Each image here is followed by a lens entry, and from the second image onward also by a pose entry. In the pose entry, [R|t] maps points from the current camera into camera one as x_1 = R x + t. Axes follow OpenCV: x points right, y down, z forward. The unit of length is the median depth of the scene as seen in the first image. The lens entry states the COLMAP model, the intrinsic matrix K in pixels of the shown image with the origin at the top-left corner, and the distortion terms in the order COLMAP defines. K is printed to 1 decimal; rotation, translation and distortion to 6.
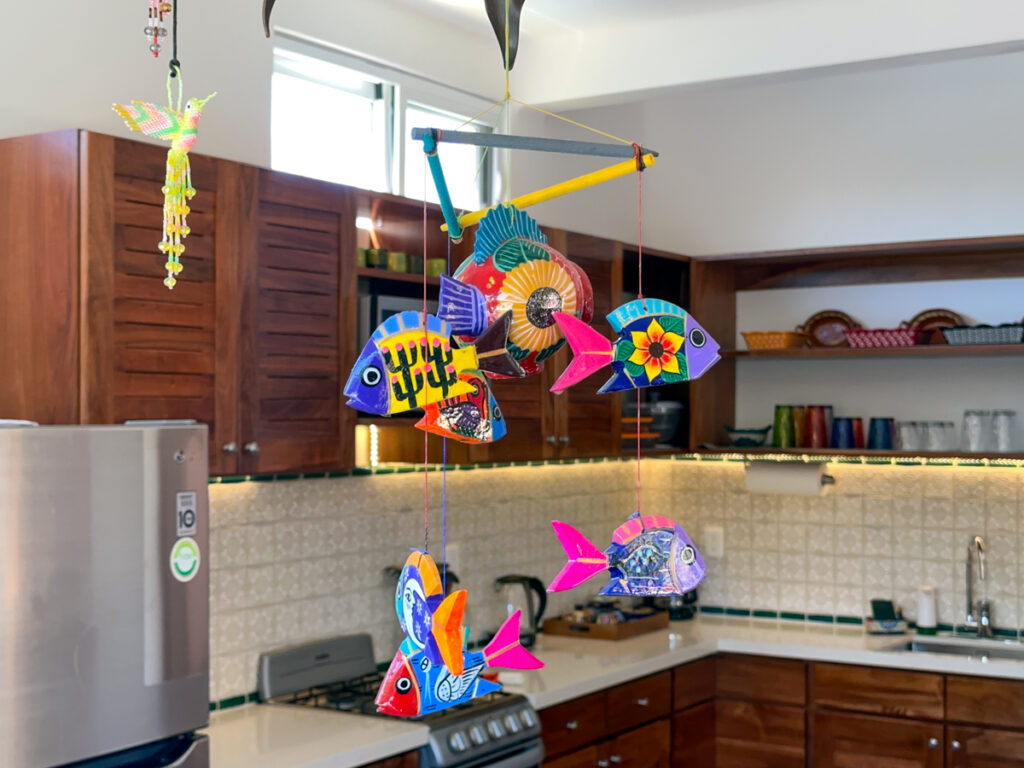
lens RADIAL K [[1539.0, 0, 570.0], [0, 1539.0, 405.7], [0, 0, 1]] dist [0.033478, 0.000000]
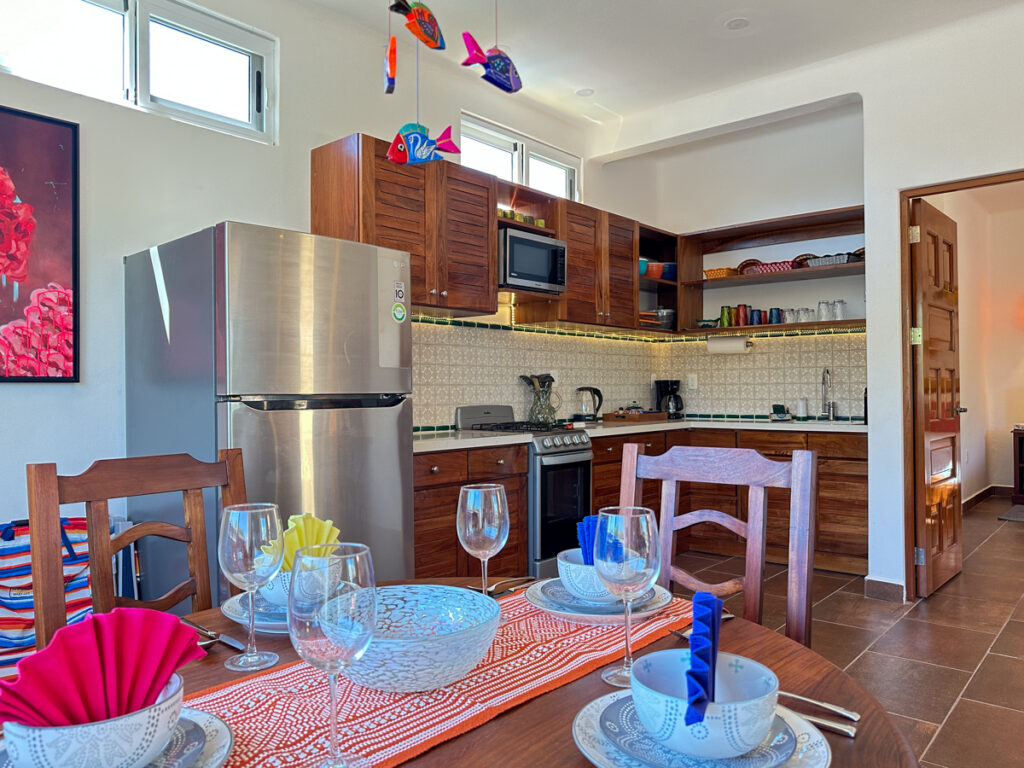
lens RADIAL K [[770.3, 0, 532.4], [0, 770.3, 388.8], [0, 0, 1]] dist [0.000878, -0.002545]
pose [[0.987341, -0.010439, -0.158269, 0.054501], [0.010467, 0.999945, -0.000653, 0.112707], [0.158267, -0.001012, 0.987396, -0.011586]]
